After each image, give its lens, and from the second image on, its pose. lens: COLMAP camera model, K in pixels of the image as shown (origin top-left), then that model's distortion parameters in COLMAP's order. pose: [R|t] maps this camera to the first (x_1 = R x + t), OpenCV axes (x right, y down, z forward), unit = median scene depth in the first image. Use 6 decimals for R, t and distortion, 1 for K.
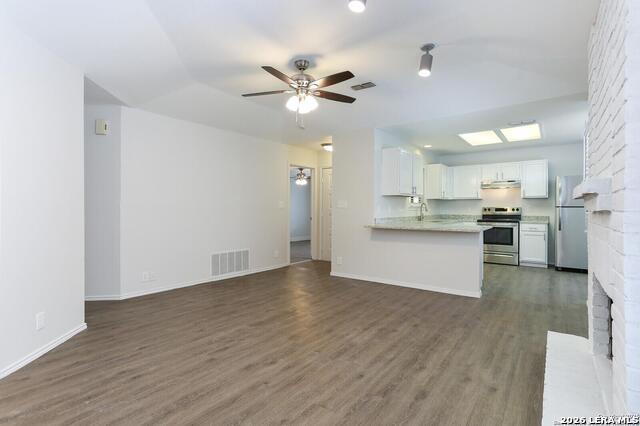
lens RADIAL K [[306.8, 0, 321.5], [0, 306.8, 212.1], [0, 0, 1]] dist [-0.006486, 0.000196]
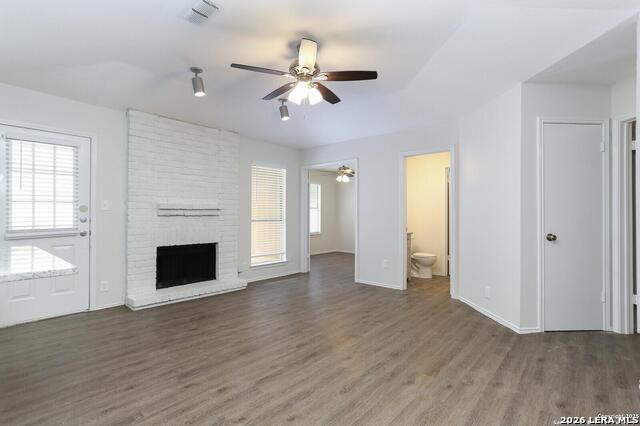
lens RADIAL K [[306.8, 0, 320.3], [0, 306.8, 213.2], [0, 0, 1]] dist [-0.006486, 0.000196]
pose [[-0.996777, -0.002999, 0.080171, -0.221724], [-0.003535, 0.999972, -0.006547, -0.008536], [-0.080149, -0.006809, -0.996760, 2.319447]]
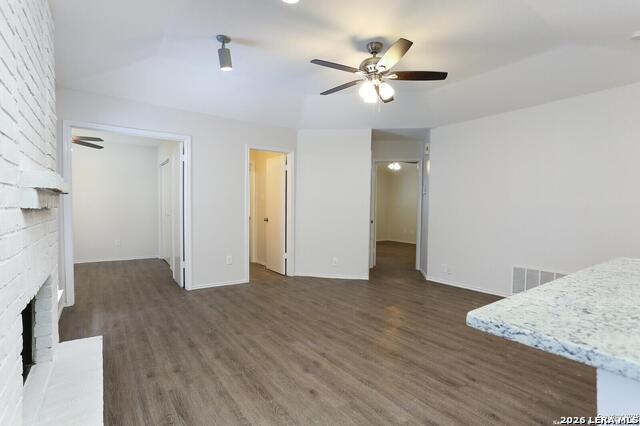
lens RADIAL K [[306.8, 0, 322.9], [0, 306.8, 215.0], [0, 0, 1]] dist [-0.006486, 0.000196]
pose [[-0.282155, 0.006874, -0.959344, 1.055668], [-0.015633, 0.999809, 0.011762, 0.001374], [0.959241, 0.018316, -0.281994, 1.398245]]
